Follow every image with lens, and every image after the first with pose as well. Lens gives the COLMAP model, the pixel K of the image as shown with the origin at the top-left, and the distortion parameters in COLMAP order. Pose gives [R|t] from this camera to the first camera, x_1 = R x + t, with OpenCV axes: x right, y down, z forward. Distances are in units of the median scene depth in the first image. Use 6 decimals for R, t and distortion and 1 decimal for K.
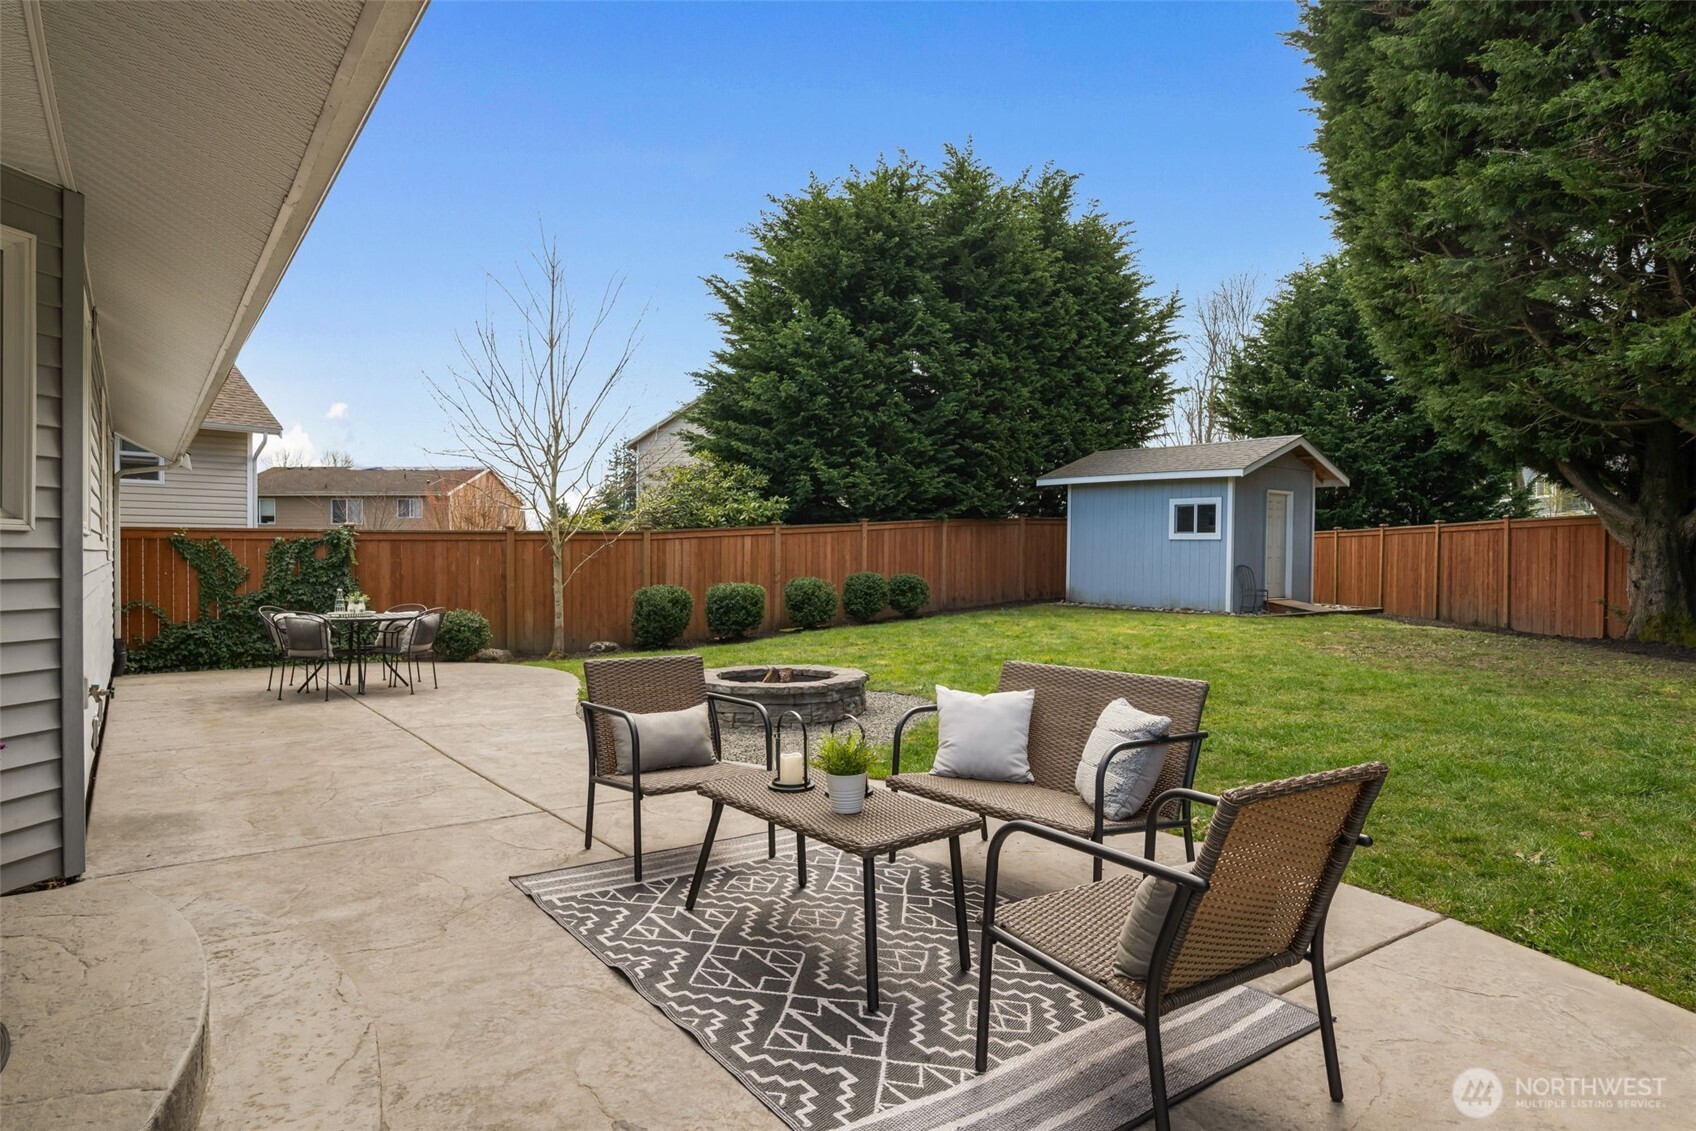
lens RADIAL K [[975.7, 0, 857.9], [0, 975.7, 582.2], [0, 0, 1]] dist [0.019953, -0.000289]
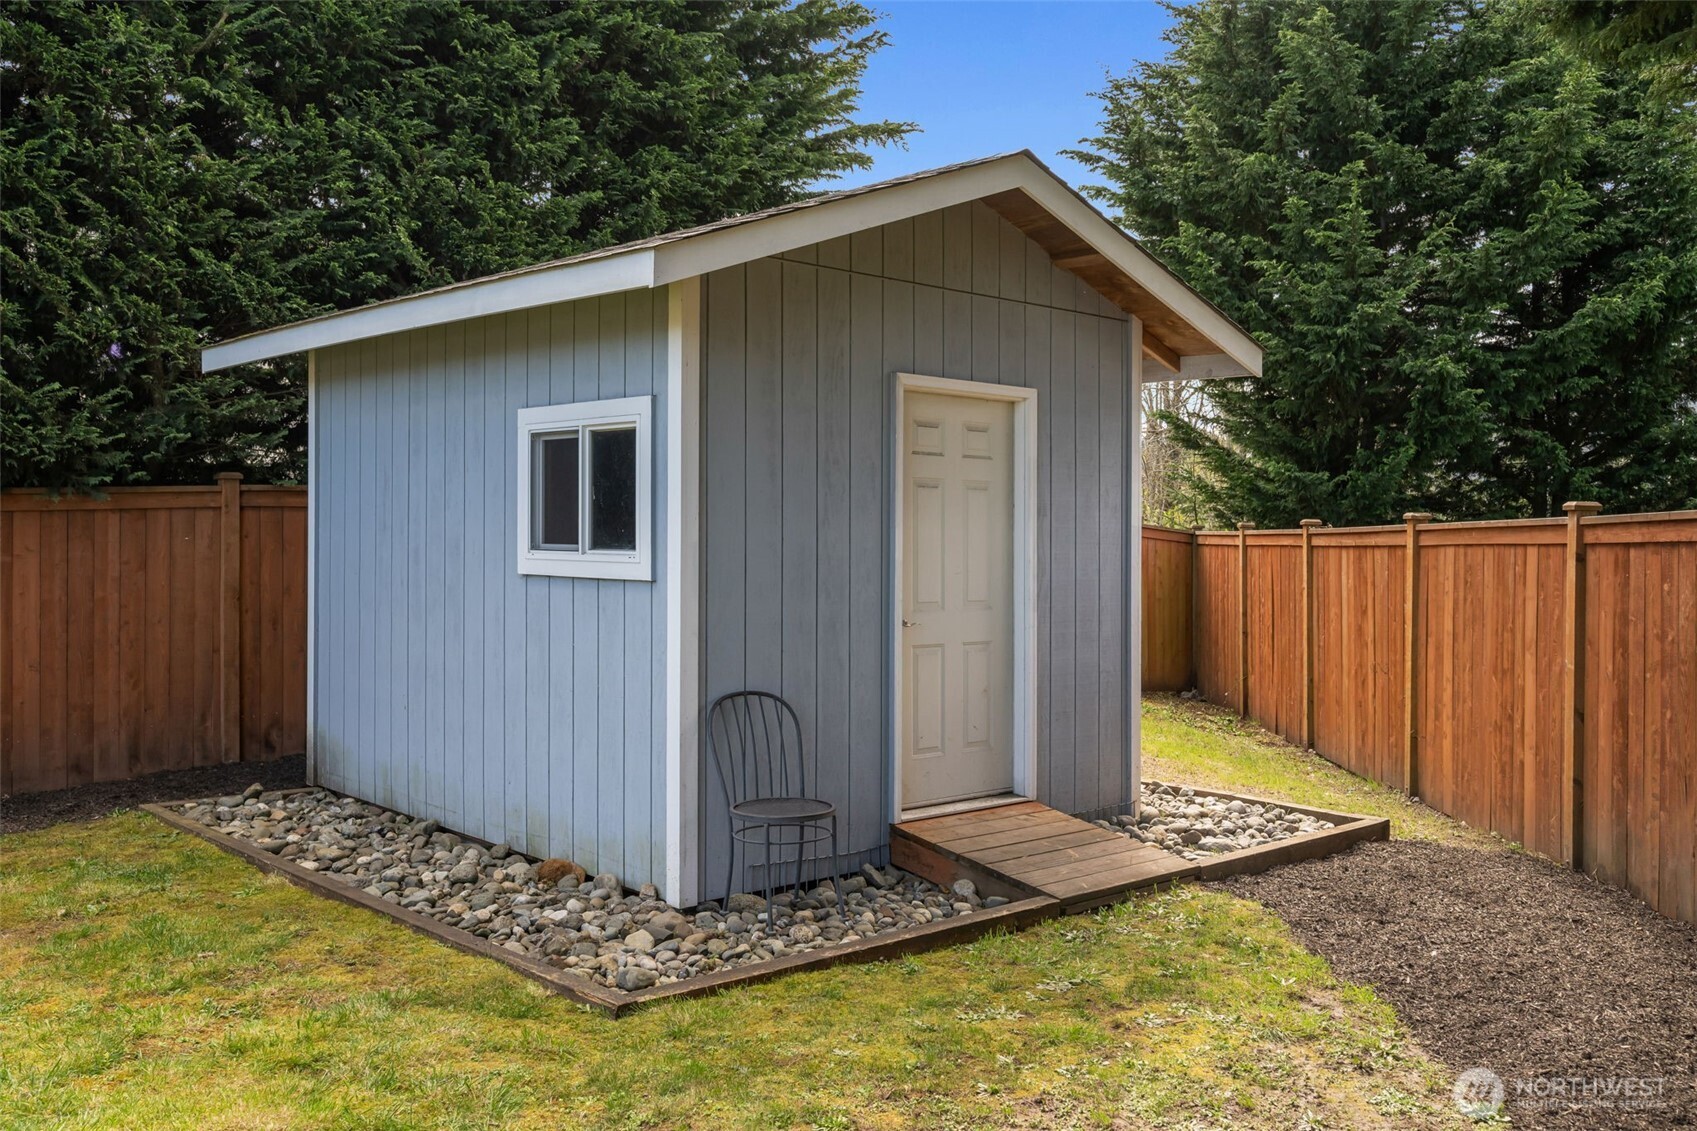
lens RADIAL K [[1428.7, 0, 848.1], [0, 1428.7, 549.1], [0, 0, 1]] dist [0.005441, 0.005976]
pose [[0.999019, 0.001552, 0.044258, 0.332138], [-0.000375, 0.999646, -0.026608, -0.034976], [-0.044284, 0.026566, 0.998666, 0.548254]]
